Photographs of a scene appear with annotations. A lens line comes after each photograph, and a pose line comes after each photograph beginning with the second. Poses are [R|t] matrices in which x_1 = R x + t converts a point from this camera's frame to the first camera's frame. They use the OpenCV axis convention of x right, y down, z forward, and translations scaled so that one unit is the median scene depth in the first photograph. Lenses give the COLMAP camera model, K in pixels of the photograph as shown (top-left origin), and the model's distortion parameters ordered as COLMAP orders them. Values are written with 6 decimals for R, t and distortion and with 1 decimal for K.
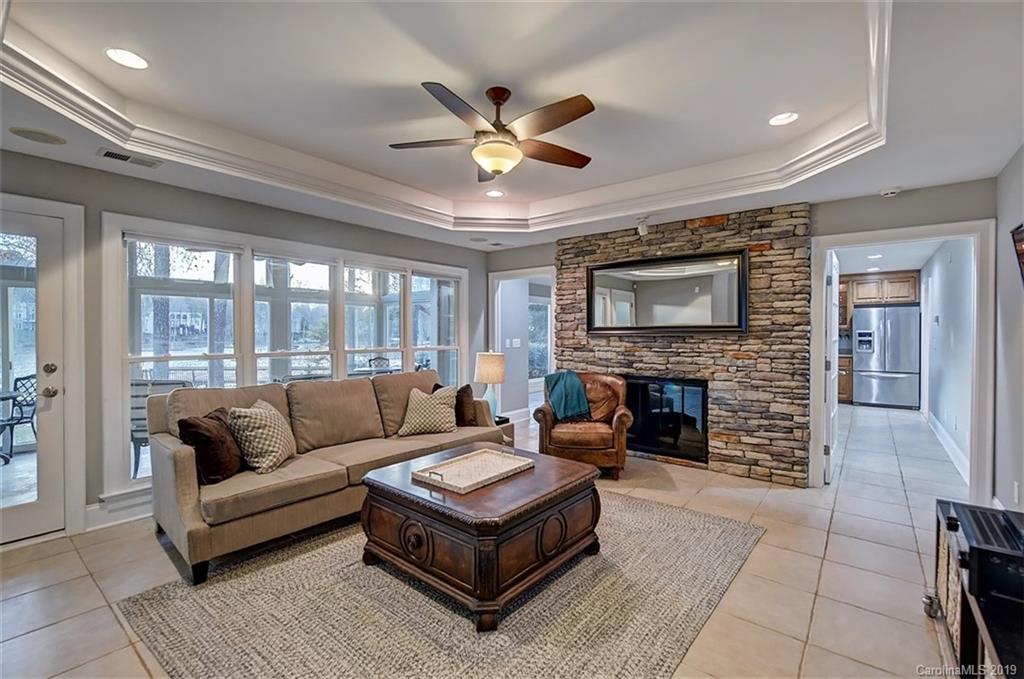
lens RADIAL K [[467.0, 0, 510.1], [0, 467.0, 338.9], [0, 0, 1]] dist [0.003421, -0.002292]
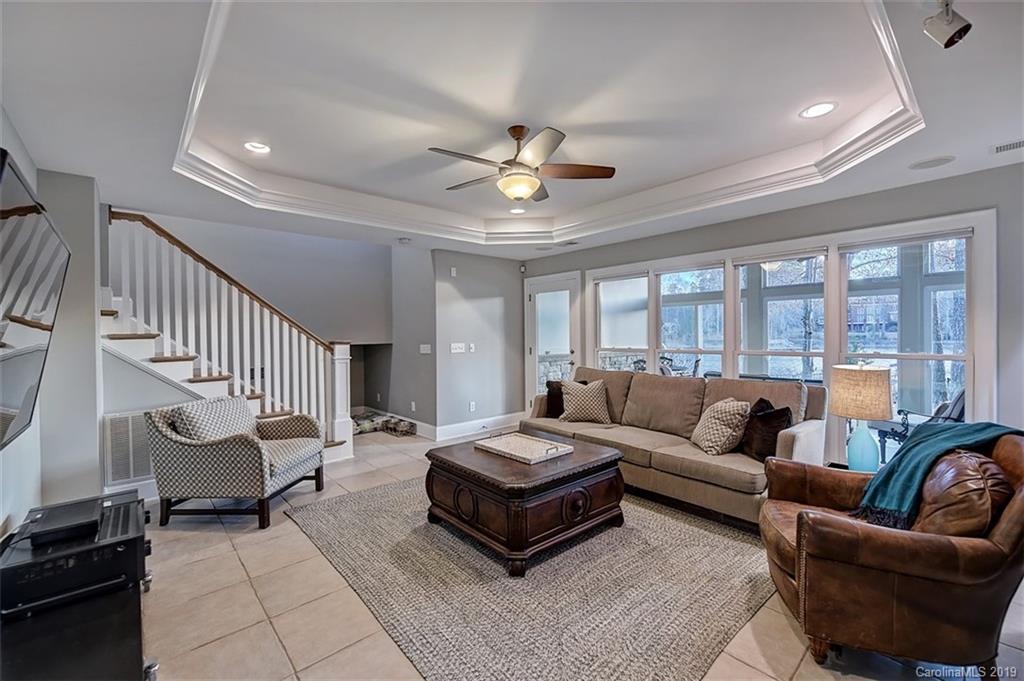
lens RADIAL K [[426.2, 0, 510.3], [0, 426.2, 337.5], [0, 0, 1]] dist [-0.001908, -0.000378]
pose [[-0.195647, 0.012226, -0.980598, 0.931000], [0.000972, 0.999924, 0.012273, -0.022562], [0.980674, 0.001448, -0.195644, 1.073889]]
